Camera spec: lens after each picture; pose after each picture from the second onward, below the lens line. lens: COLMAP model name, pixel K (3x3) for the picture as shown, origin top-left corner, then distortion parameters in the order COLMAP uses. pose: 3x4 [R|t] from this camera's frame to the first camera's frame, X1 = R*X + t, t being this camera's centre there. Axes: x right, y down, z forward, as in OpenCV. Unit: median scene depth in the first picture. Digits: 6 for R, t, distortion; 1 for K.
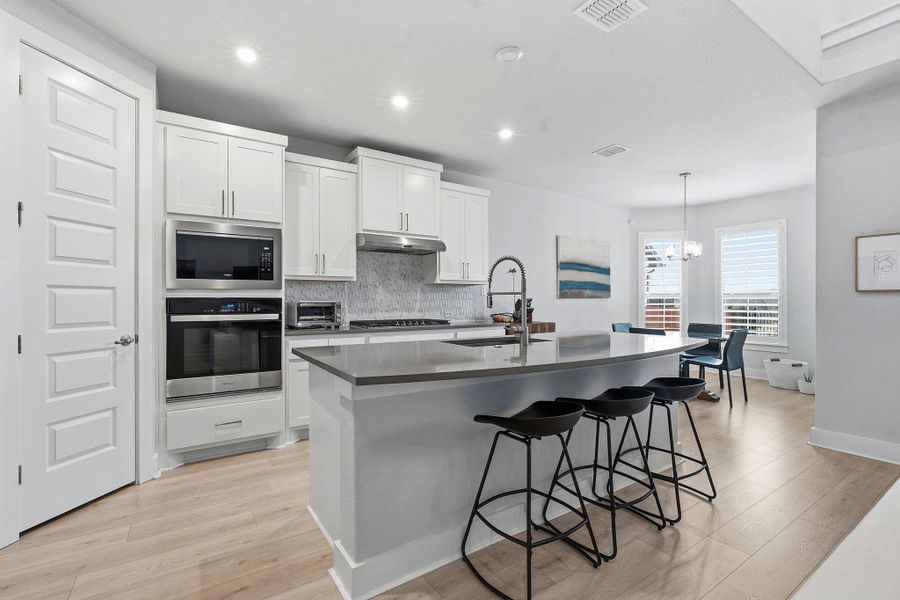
lens RADIAL K [[408.7, 0, 450.0], [0, 408.7, 300.0], [0, 0, 1]] dist [-0.001420, 0.000036]
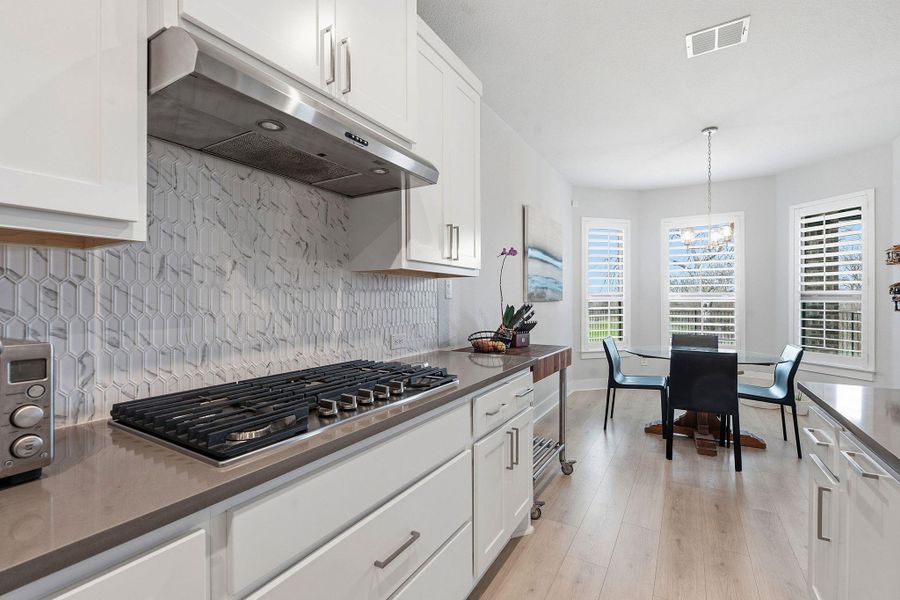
lens RADIAL K [[400.6, 0, 451.4], [0, 400.6, 297.7], [0, 0, 1]] dist [-0.005192, -0.000309]
pose [[0.903553, 0.001431, 0.428474, -0.177709], [-0.000197, 0.999996, -0.002924, -0.014946], [-0.428477, 0.002558, 0.903549, 0.754523]]
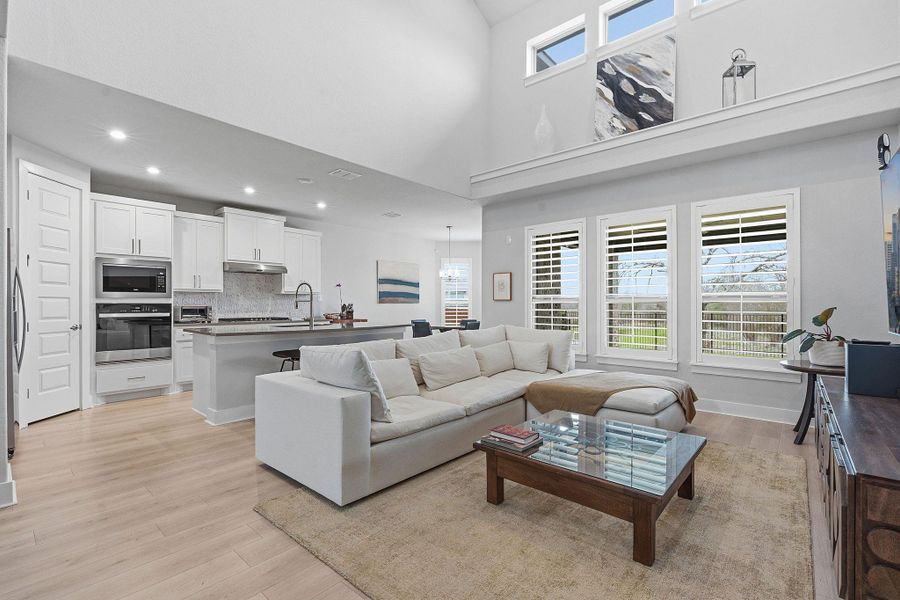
lens RADIAL K [[406.0, 0, 447.4], [0, 406.0, 304.0], [0, 0, 1]] dist [-0.000411, 0.000089]
pose [[0.966709, 0.000675, 0.255879, 0.209612], [-0.000374, 0.999999, -0.001226, -0.000662], [-0.255879, 0.001090, 0.966708, -0.742080]]
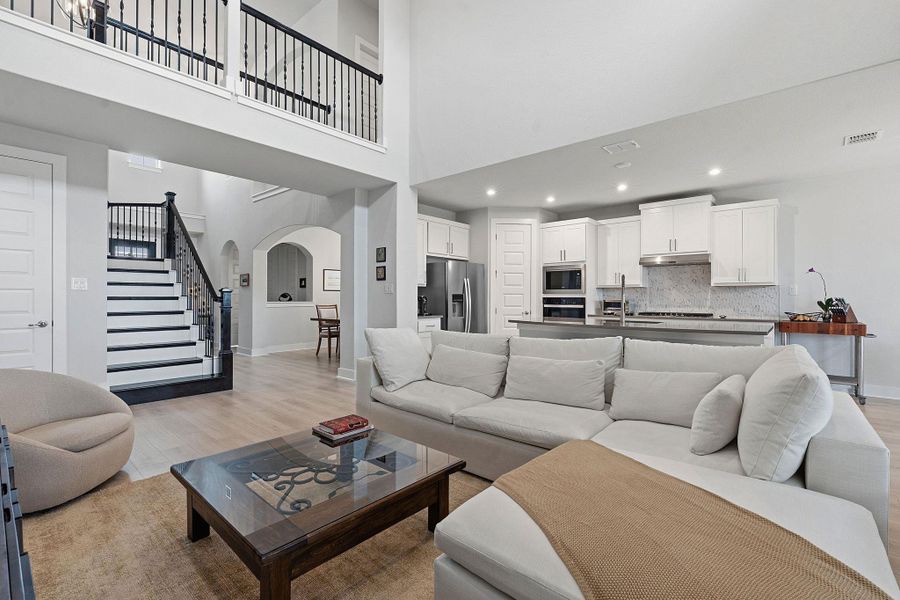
lens RADIAL K [[400.6, 0, 451.4], [0, 400.6, 297.7], [0, 0, 1]] dist [-0.005192, -0.000309]
pose [[0.269364, 0.001106, -0.963038, 1.139867], [-0.004155, 0.999991, -0.000014, -0.000639], [0.963029, 0.004005, 0.269366, -0.157008]]
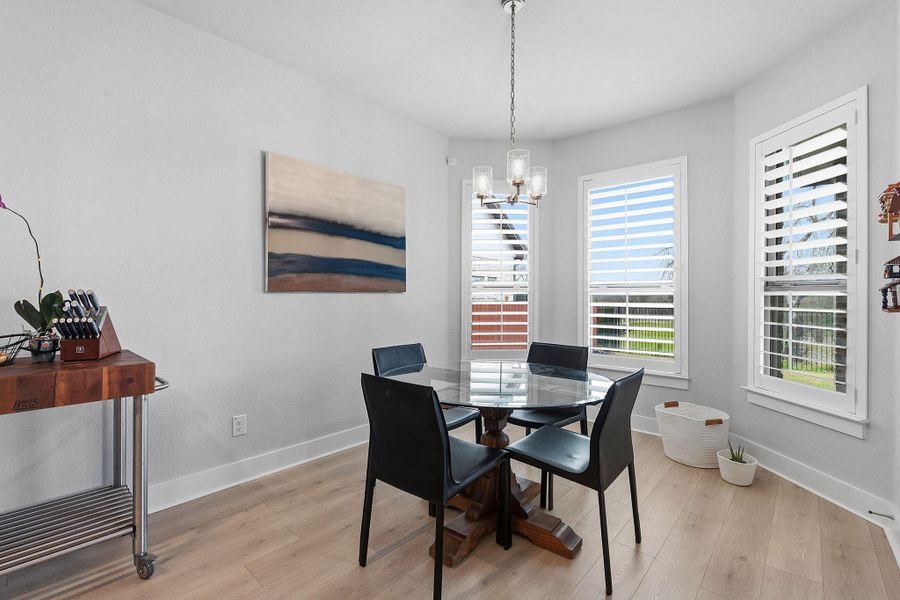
lens RADIAL K [[412.0, 0, 448.3], [0, 412.0, 293.2], [0, 0, 1]] dist [-0.003349, -0.000346]
pose [[0.966911, 0.005153, 0.255062, 0.540450], [-0.004194, 0.999982, -0.004302, -0.002992], [-0.255080, 0.003090, 0.966915, 0.807807]]
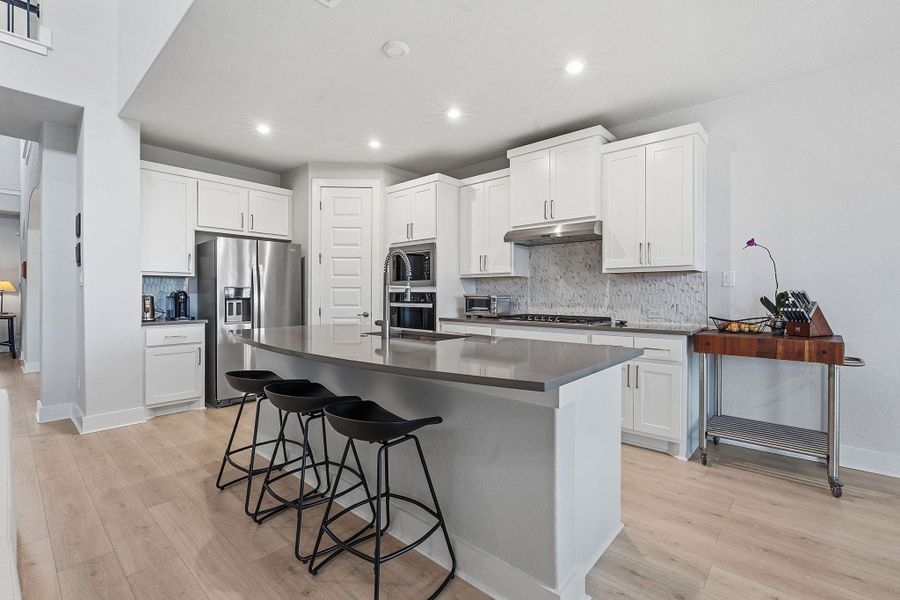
lens RADIAL K [[400.6, 0, 451.4], [0, 400.6, 297.7], [0, 0, 1]] dist [-0.005192, -0.000309]
pose [[0.256586, 0.009887, -0.966471, 0.772281], [-0.001742, 0.999951, 0.009767, 0.000007], [0.966520, -0.000822, 0.256590, 0.602065]]
